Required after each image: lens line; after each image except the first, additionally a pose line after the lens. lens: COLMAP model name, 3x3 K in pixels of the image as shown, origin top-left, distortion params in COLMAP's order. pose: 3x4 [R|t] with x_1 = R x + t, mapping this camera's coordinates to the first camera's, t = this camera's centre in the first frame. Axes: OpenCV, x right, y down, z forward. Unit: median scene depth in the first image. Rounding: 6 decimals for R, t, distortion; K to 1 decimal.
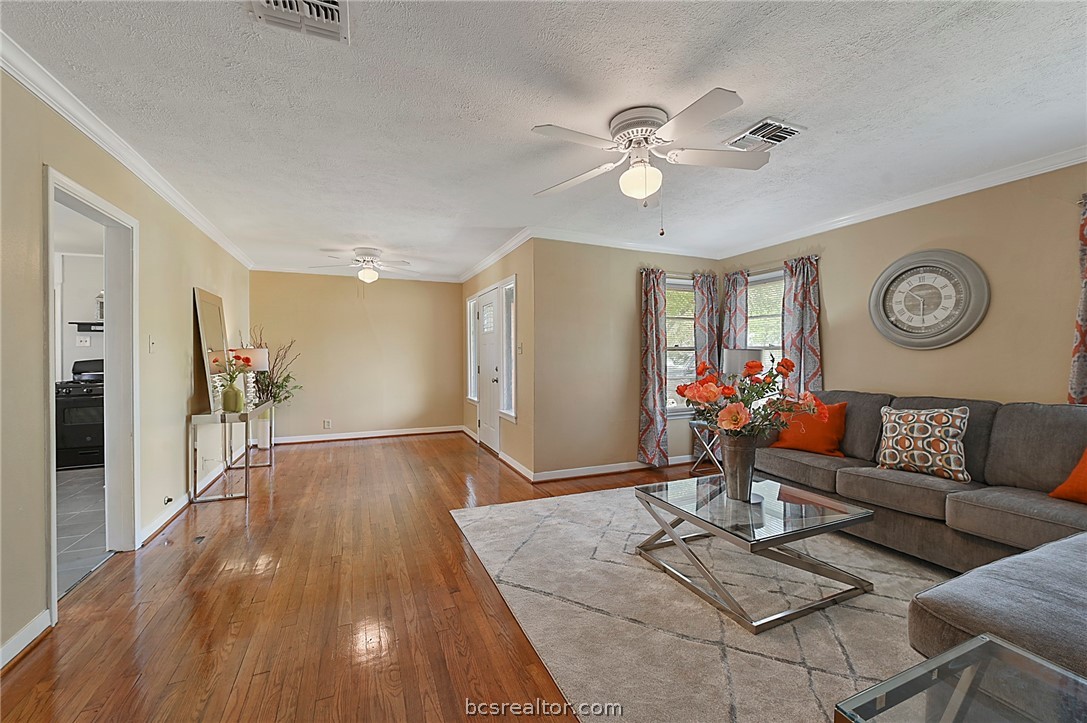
lens RADIAL K [[438.9, 0, 541.3], [0, 438.9, 349.5], [0, 0, 1]] dist [0.000111, -0.000004]
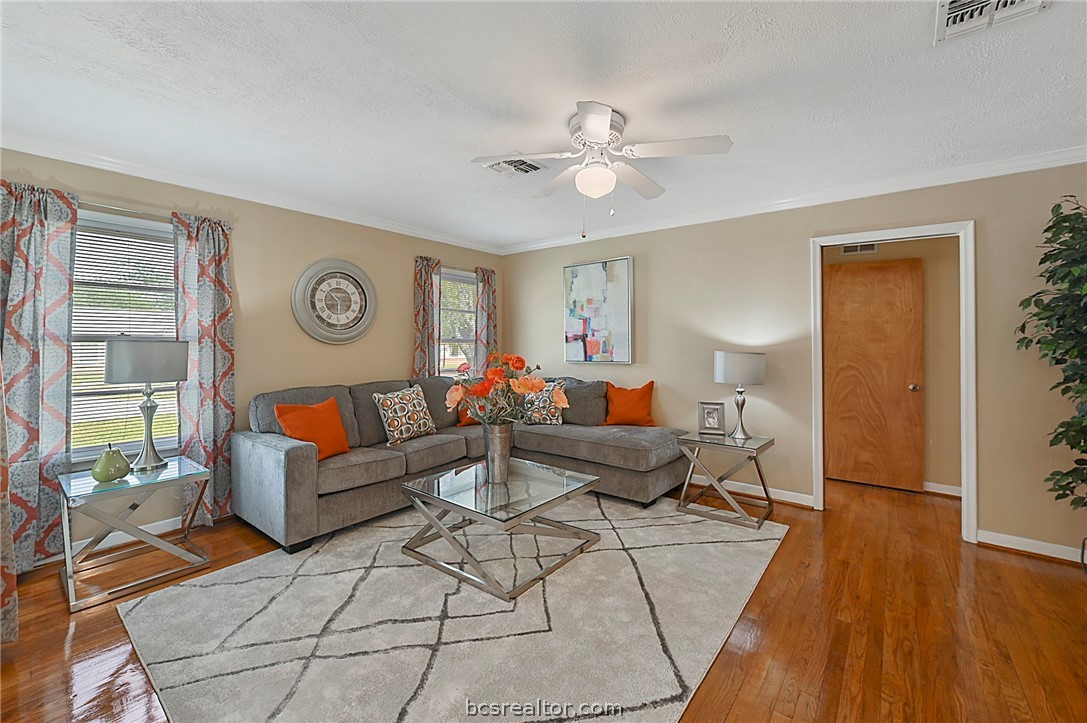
lens RADIAL K [[438.9, 0, 541.3], [0, 438.9, 349.5], [0, 0, 1]] dist [0.000111, -0.000004]
pose [[-0.471193, -0.001242, 0.882029, -0.414070], [-0.001539, 0.999999, 0.000586, 0.013680], [-0.882029, -0.001081, -0.471194, 1.074819]]
